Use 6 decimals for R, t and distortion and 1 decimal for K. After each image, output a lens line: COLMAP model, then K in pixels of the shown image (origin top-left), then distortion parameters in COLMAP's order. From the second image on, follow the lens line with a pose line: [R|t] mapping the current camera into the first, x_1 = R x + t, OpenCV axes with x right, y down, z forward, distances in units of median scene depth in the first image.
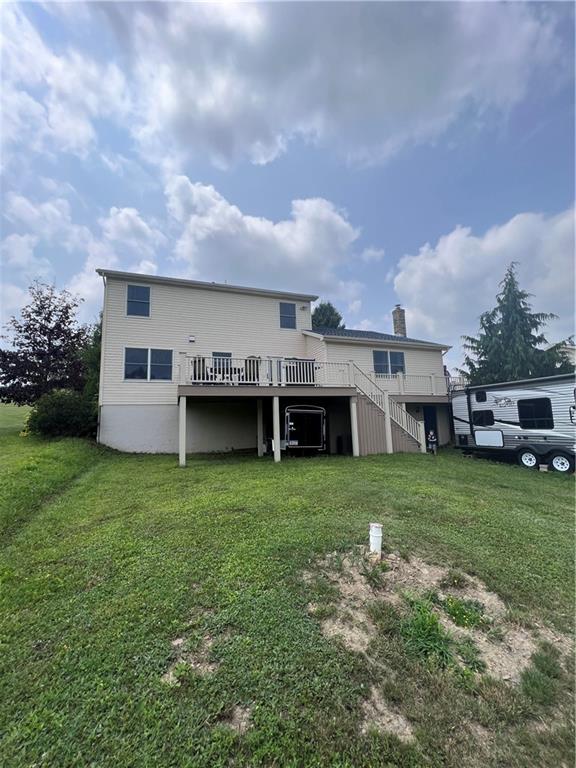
lens RADIAL K [[309.4, 0, 286.3], [0, 309.4, 385.5], [0, 0, 1]] dist [-0.006688, 0.000658]
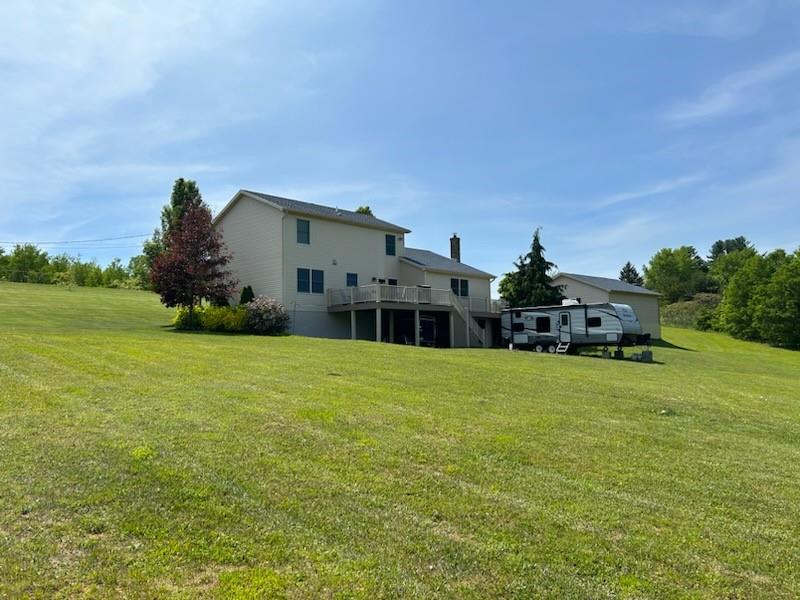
lens RADIAL K [[610.1, 0, 400.0], [0, 610.1, 299.2], [0, 0, 1]] dist [0.045289, -0.011460]
pose [[0.904608, 0.048151, 0.423516, -1.334494], [-0.059865, 0.998103, 0.014391, -0.057021], [-0.422020, -0.038372, 0.905774, -1.703082]]
